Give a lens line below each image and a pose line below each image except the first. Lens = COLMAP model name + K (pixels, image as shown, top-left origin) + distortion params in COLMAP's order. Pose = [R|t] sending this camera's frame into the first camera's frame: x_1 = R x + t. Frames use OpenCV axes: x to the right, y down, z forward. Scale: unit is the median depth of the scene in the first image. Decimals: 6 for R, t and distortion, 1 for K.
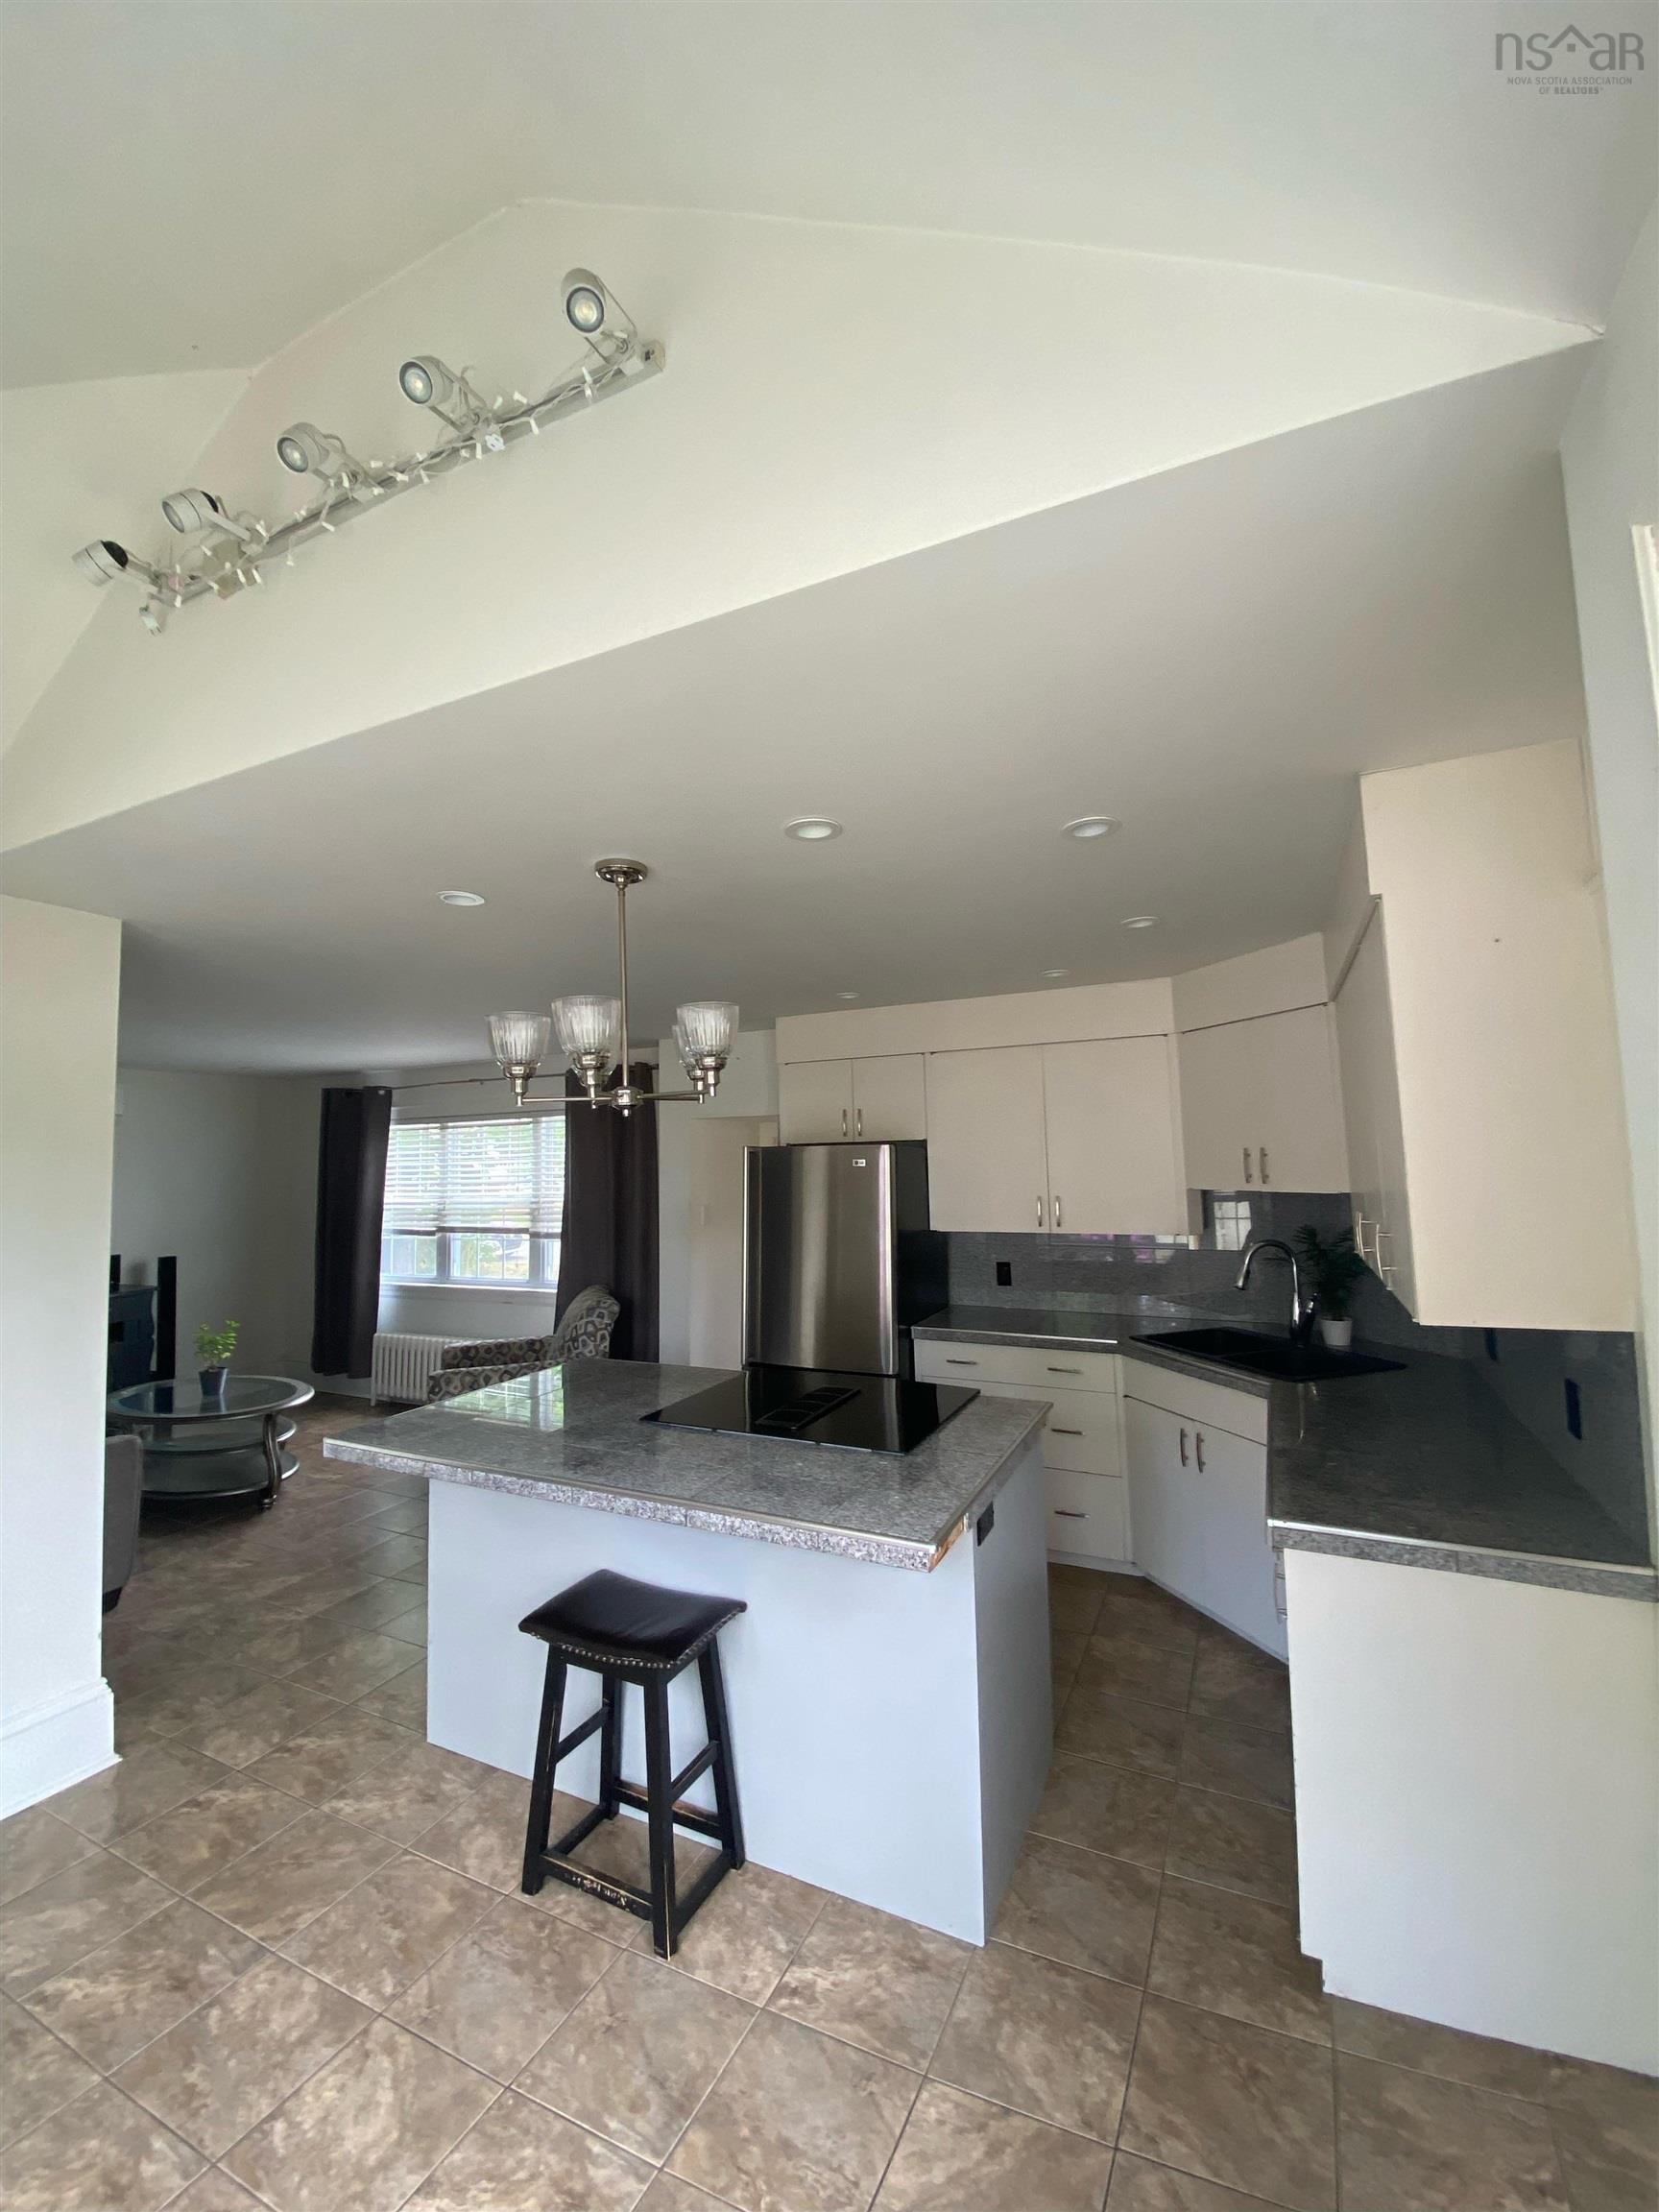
lens RADIAL K [[900.5, 0, 836.8], [0, 900.5, 1094.7], [0, 0, 1]] dist [0.008471, -0.015697]
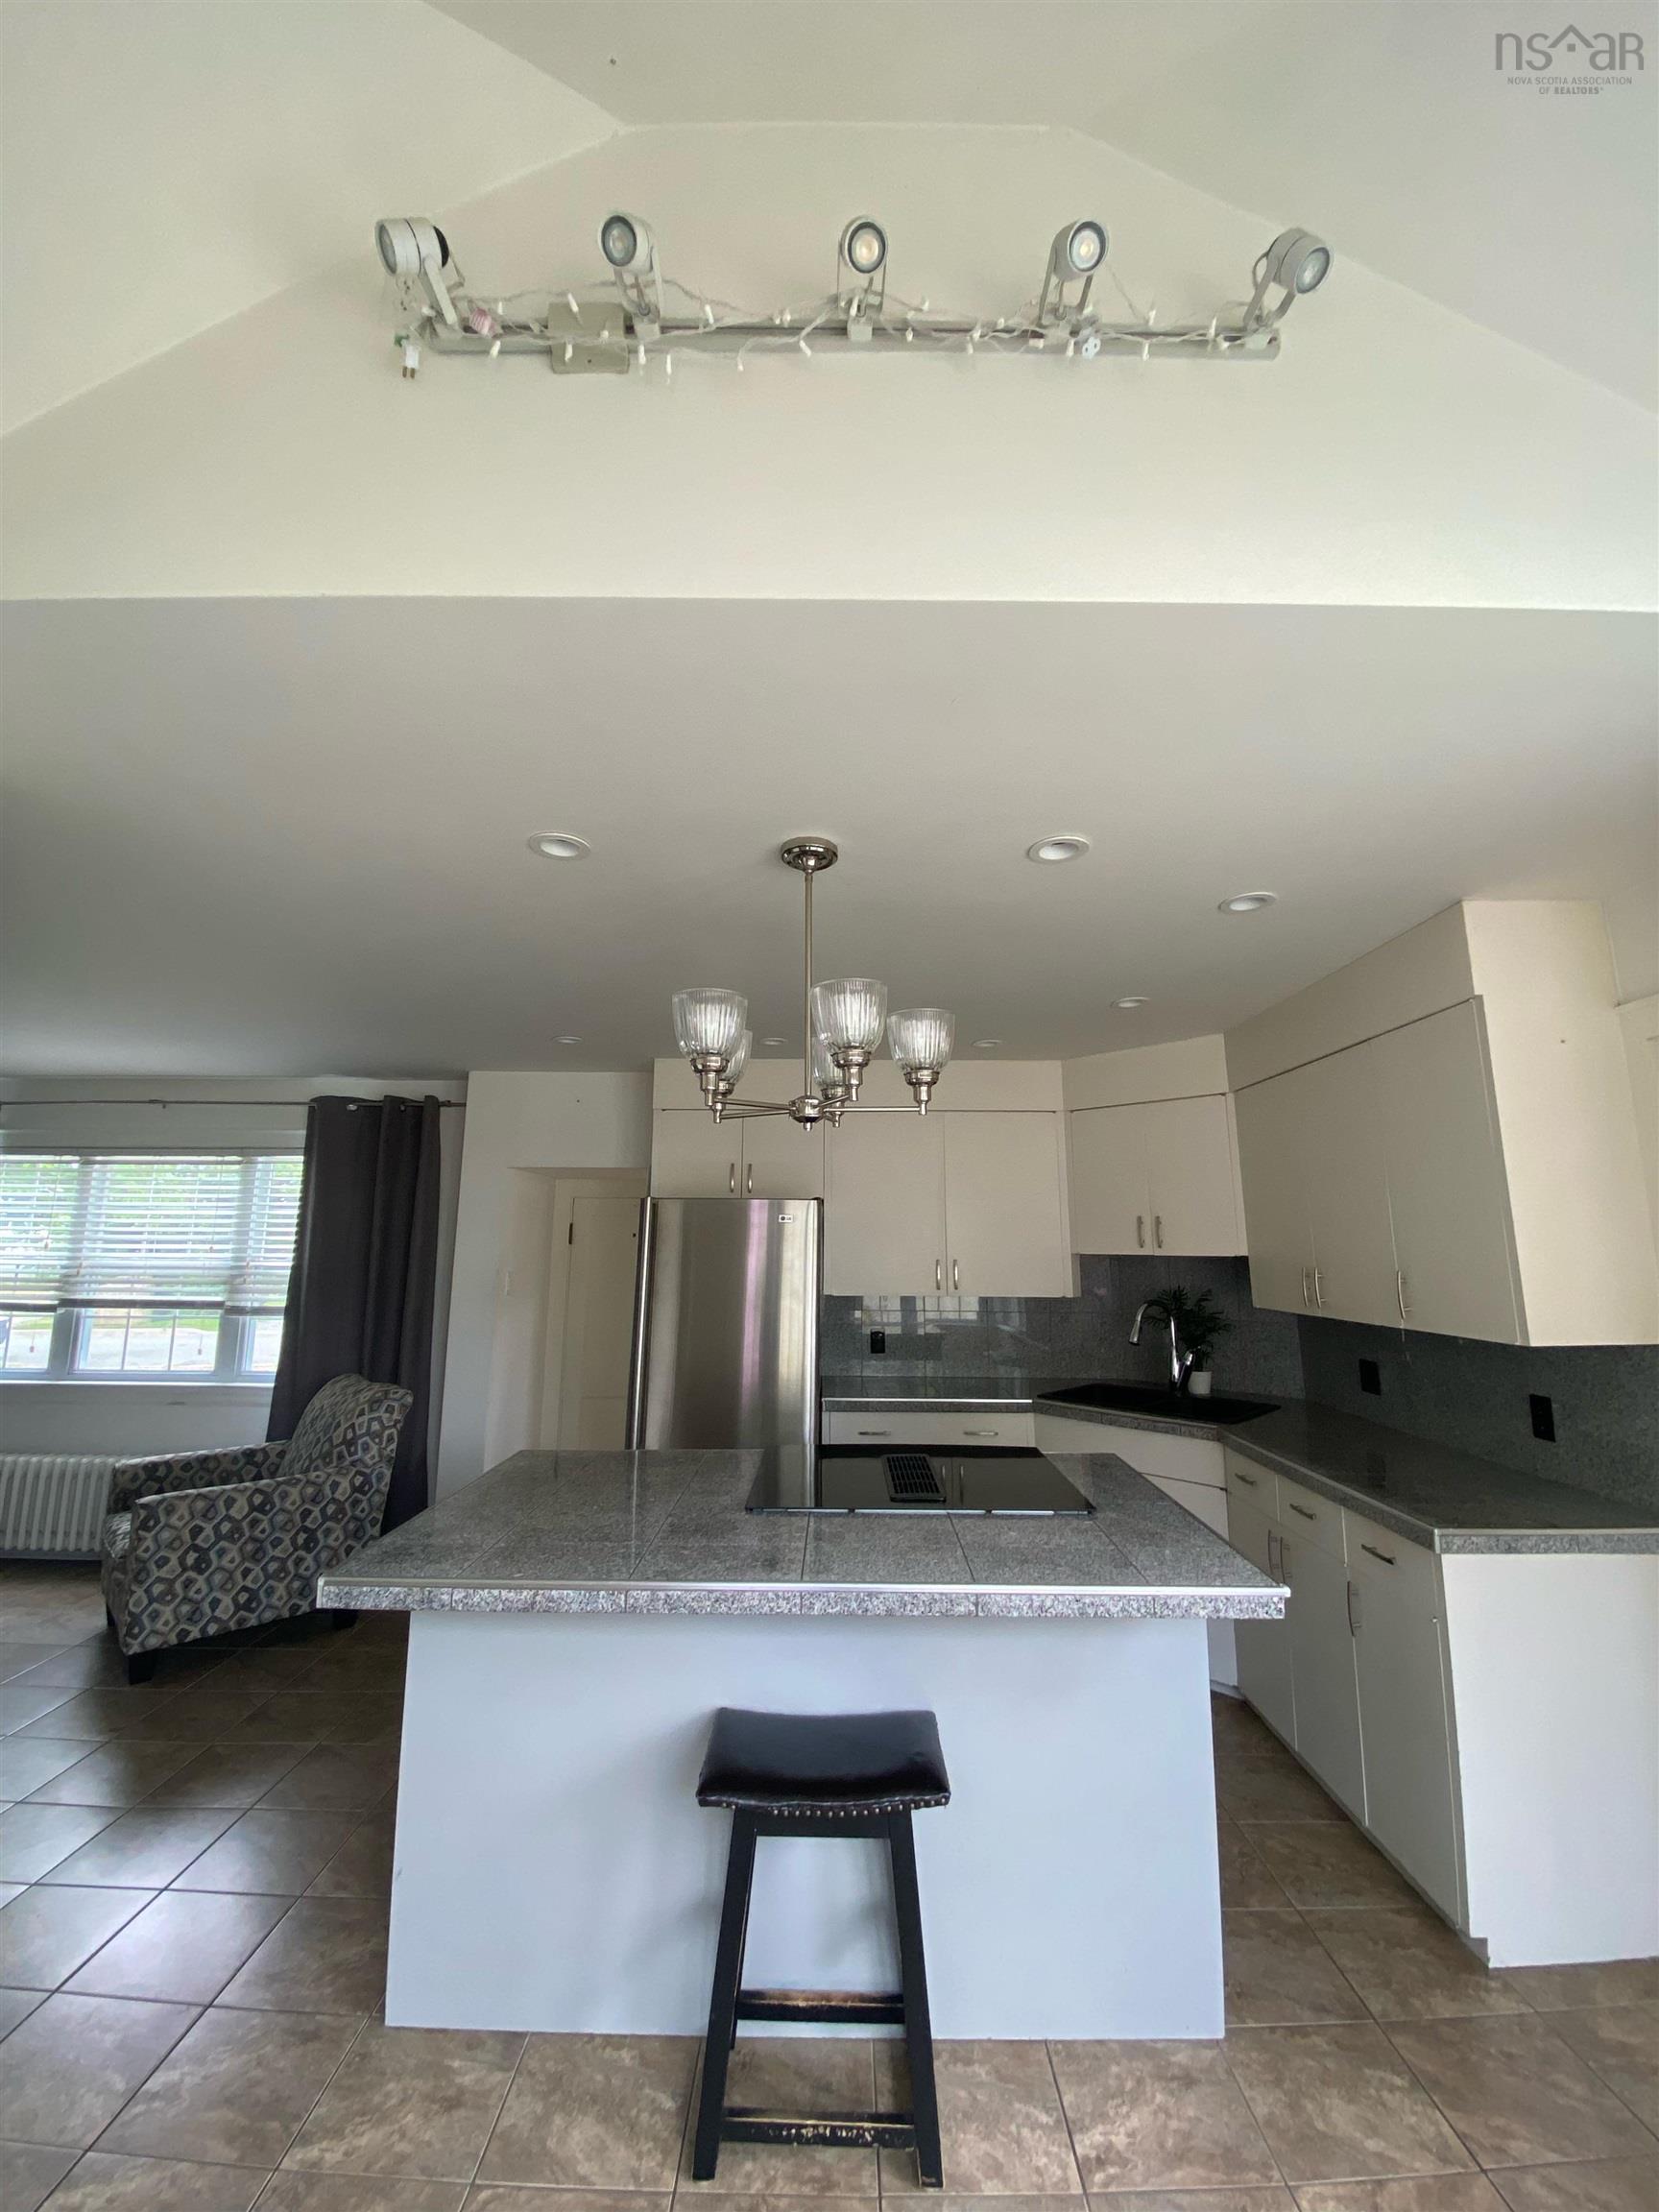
lens RADIAL K [[900.5, 0, 836.8], [0, 900.5, 1094.7], [0, 0, 1]] dist [0.008471, -0.015697]
pose [[0.902201, 0.096015, 0.420493, -0.605941], [-0.054967, 0.992553, -0.108704, 0.084916], [-0.427799, 0.074960, 0.900760, 0.234337]]
